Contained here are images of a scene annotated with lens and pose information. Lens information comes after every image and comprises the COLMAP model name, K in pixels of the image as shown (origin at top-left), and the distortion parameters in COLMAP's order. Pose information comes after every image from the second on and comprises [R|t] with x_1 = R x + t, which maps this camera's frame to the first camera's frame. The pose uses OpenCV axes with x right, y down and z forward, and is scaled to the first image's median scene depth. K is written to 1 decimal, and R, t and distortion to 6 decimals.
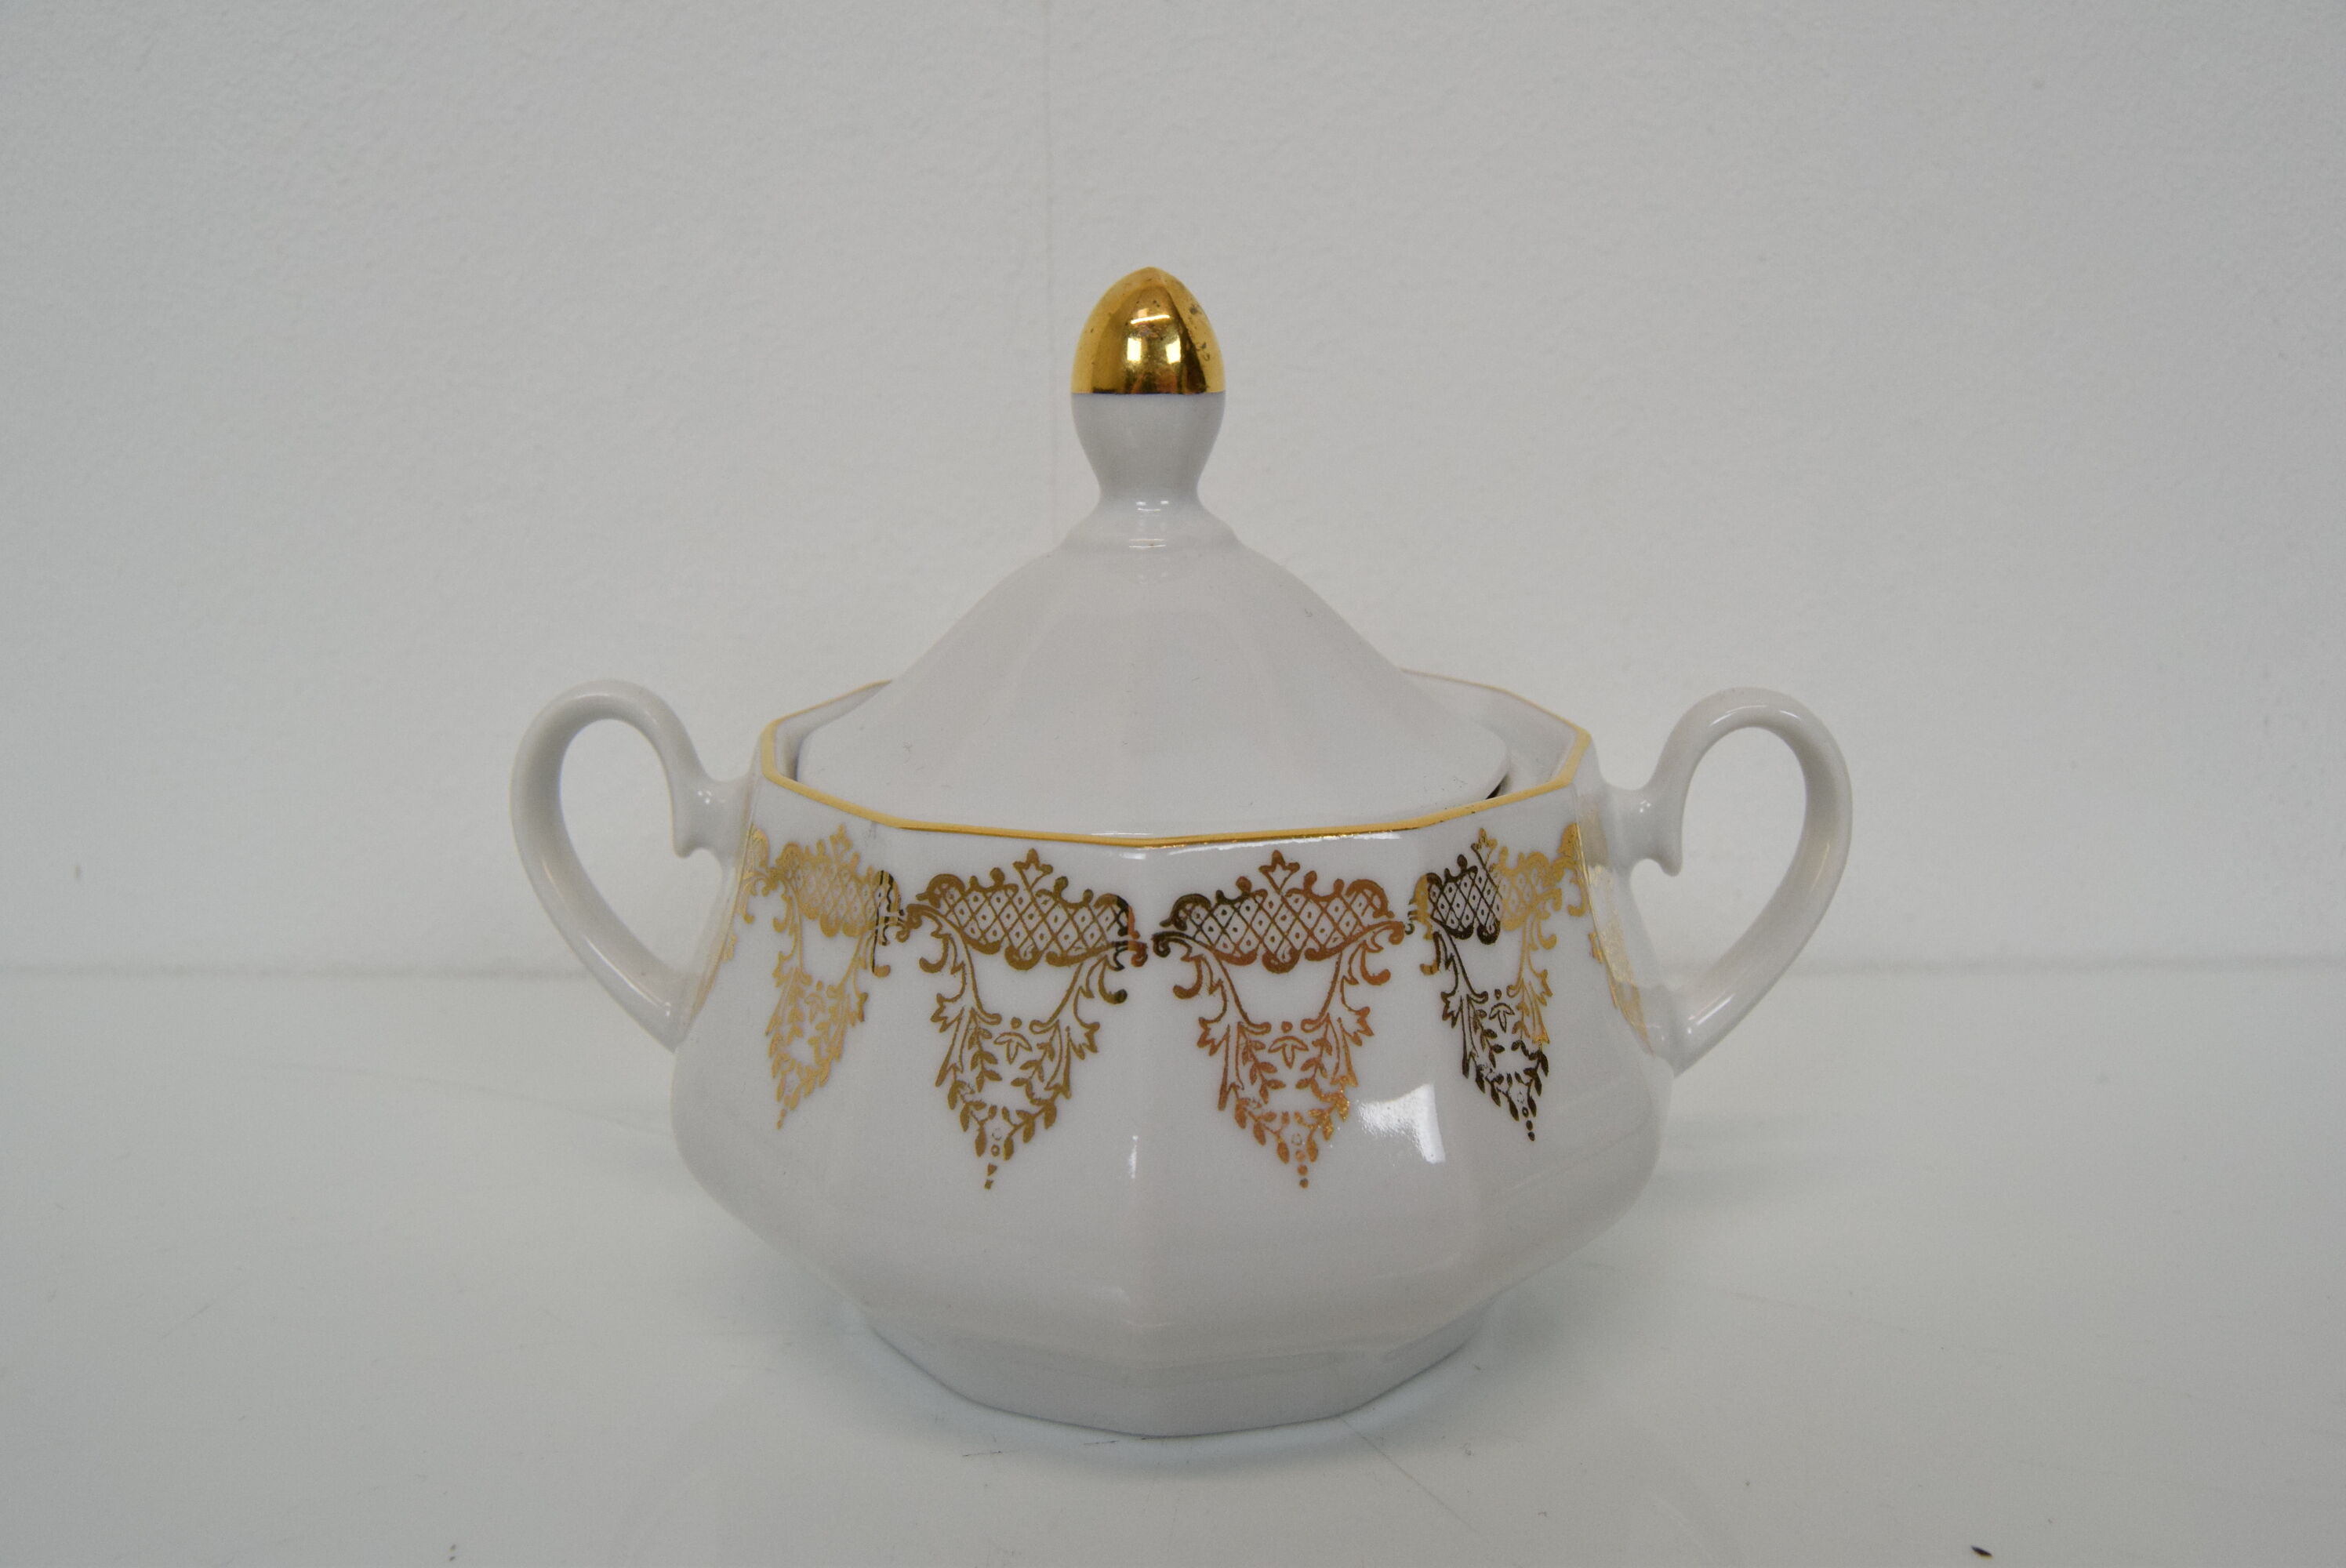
lens RADIAL K [[1791.6, 0, 1173.0], [0, 1791.6, 784.0], [0, 0, 1]] dist [-0.076453, 0.007598]
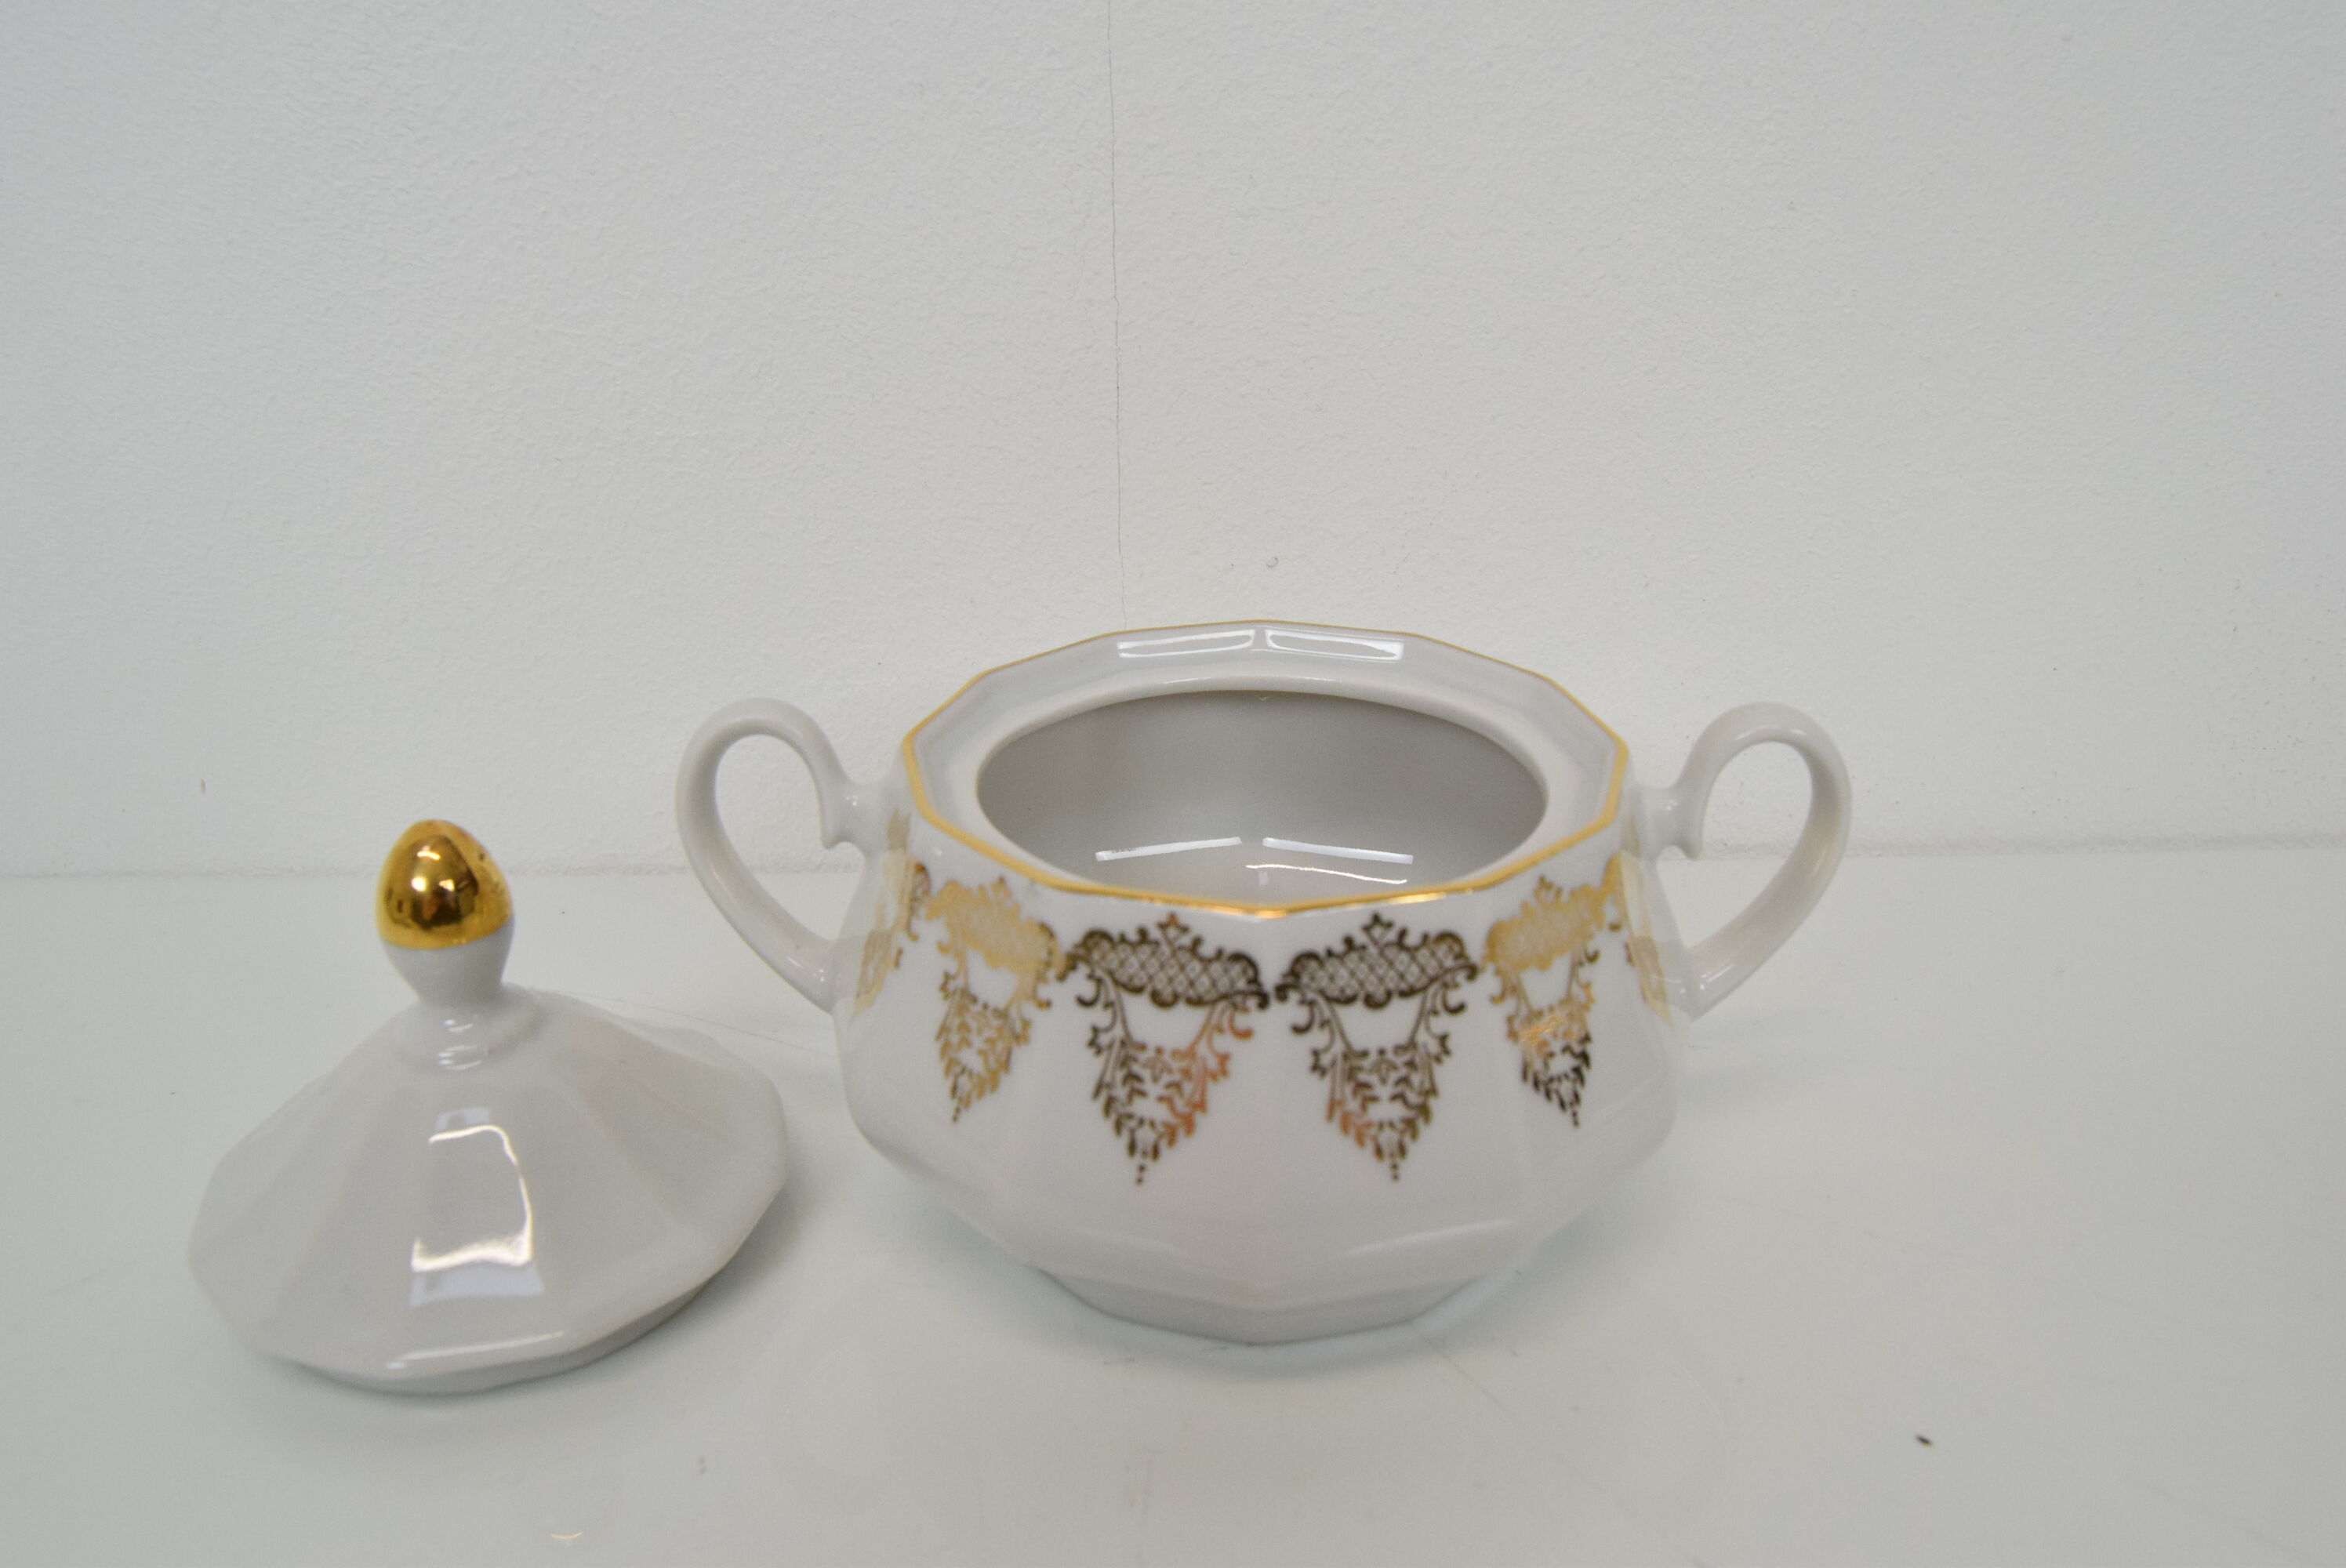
lens RADIAL K [[1842.9, 0, 1173.0], [0, 1842.9, 784.0], [0, 0, 1]] dist [-0.065585, -0.002064]
pose [[0.999793, -0.011057, 0.017055, -0.096529], [0.007962, 0.985082, 0.171899, -0.256711], [-0.018701, -0.171728, 0.984967, -0.198206]]
